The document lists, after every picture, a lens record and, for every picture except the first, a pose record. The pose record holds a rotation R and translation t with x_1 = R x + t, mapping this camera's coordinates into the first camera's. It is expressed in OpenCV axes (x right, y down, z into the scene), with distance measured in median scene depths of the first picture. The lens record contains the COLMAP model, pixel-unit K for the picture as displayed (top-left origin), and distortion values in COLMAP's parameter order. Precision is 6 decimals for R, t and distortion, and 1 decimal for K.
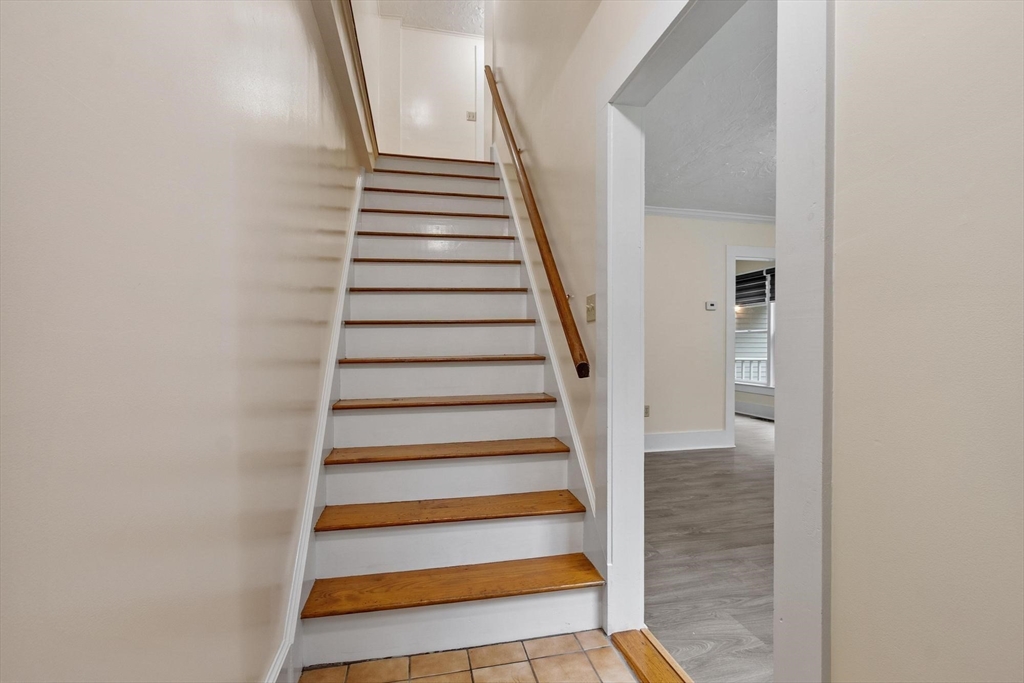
lens RADIAL K [[446.5, 0, 513.5], [0, 446.5, 347.7], [0, 0, 1]] dist [0.000566, -0.000706]
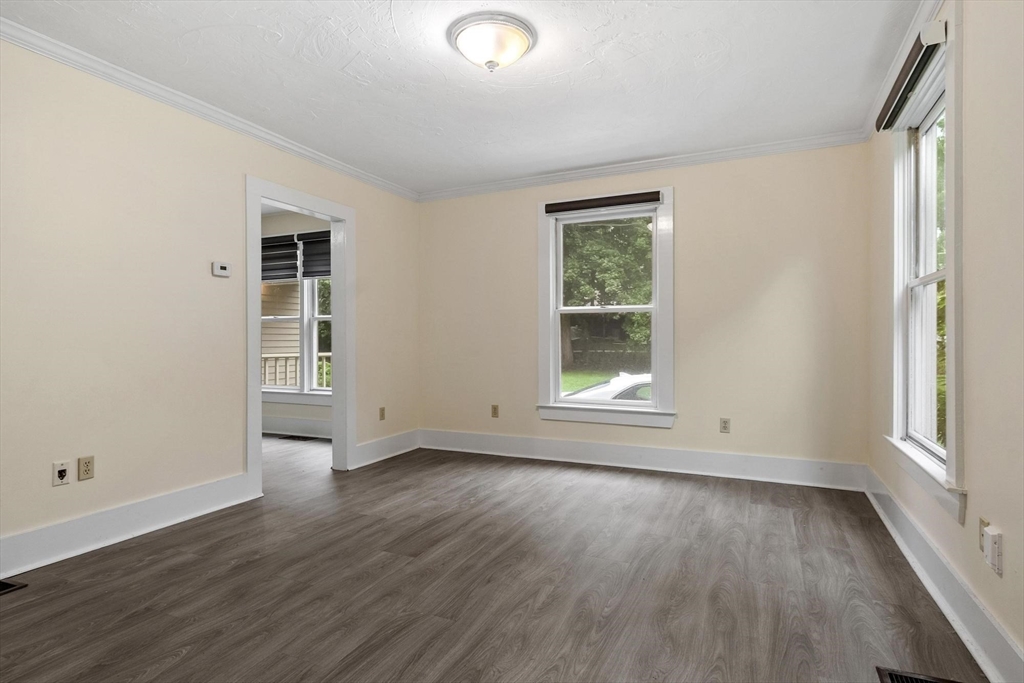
lens RADIAL K [[532.0, 0, 519.1], [0, 532.0, 345.0], [0, 0, 1]] dist [0.005237, 0.000305]
pose [[0.596976, -0.010068, 0.802196, 0.122854], [0.004327, 0.999947, 0.009330, 0.002245], [-0.802248, -0.002099, 0.596988, 0.290701]]
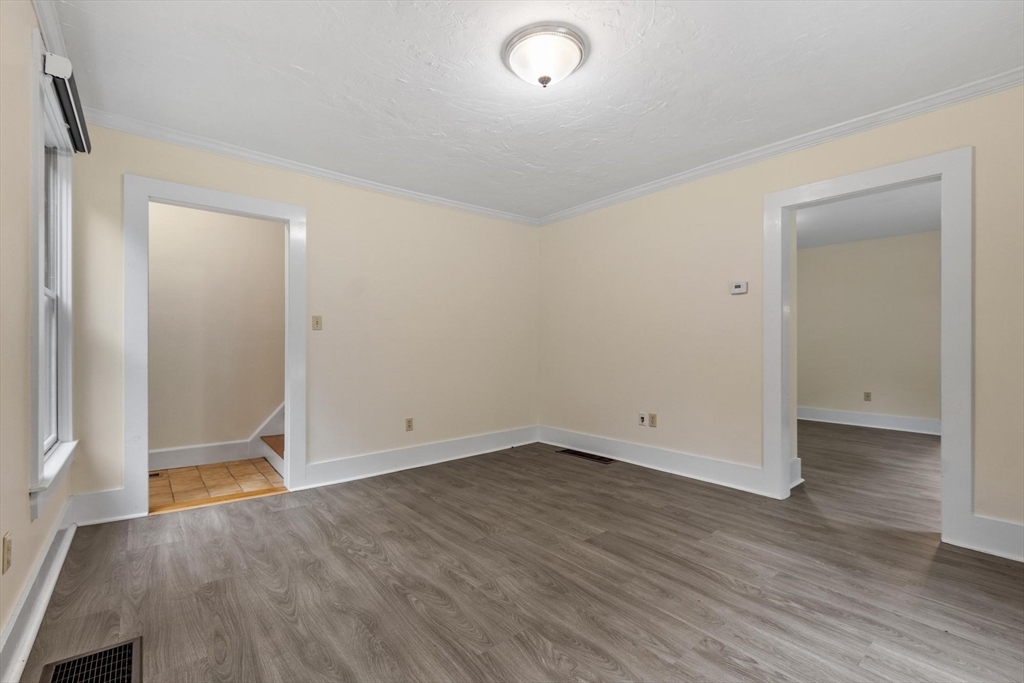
lens RADIAL K [[446.5, 0, 513.2], [0, 446.5, 343.1], [0, 0, 1]] dist [0.000566, -0.000706]
pose [[0.466632, 0.001097, -0.884451, 1.025209], [-0.005389, 0.999984, -0.001603, -0.003553], [0.884435, 0.005514, 0.466631, 0.400257]]
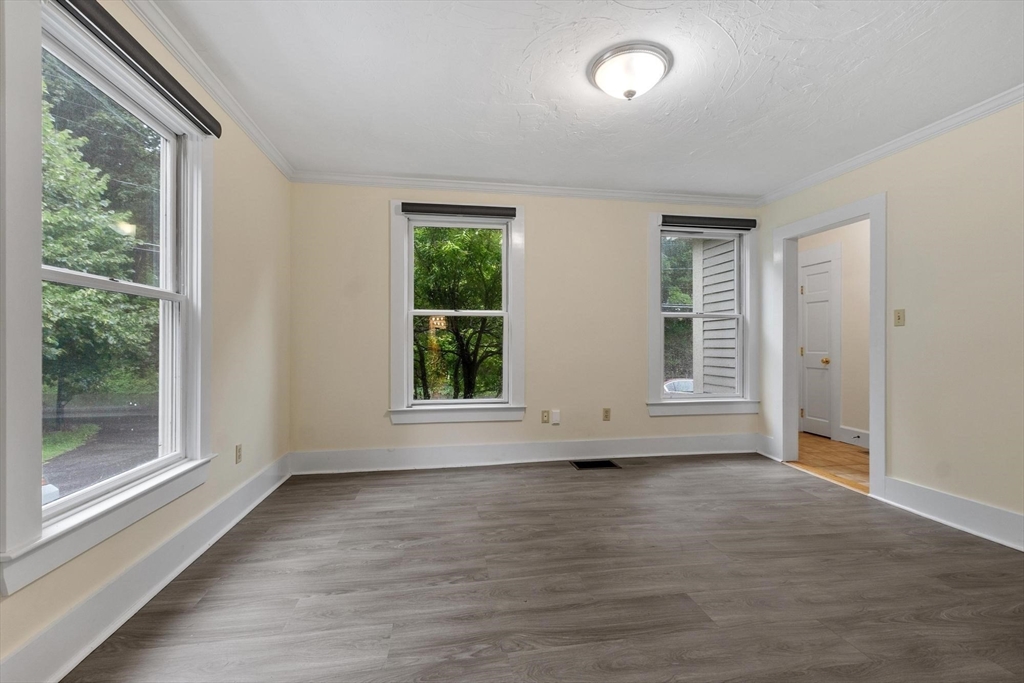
lens RADIAL K [[446.5, 0, 509.2], [0, 446.5, 343.1], [0, 0, 1]] dist [0.000566, -0.000706]
pose [[-0.998435, 0.004170, 0.055762, 0.702424], [0.004298, 0.999988, 0.002186, -0.003958], [-0.055752, 0.002423, -0.998442, 1.229561]]
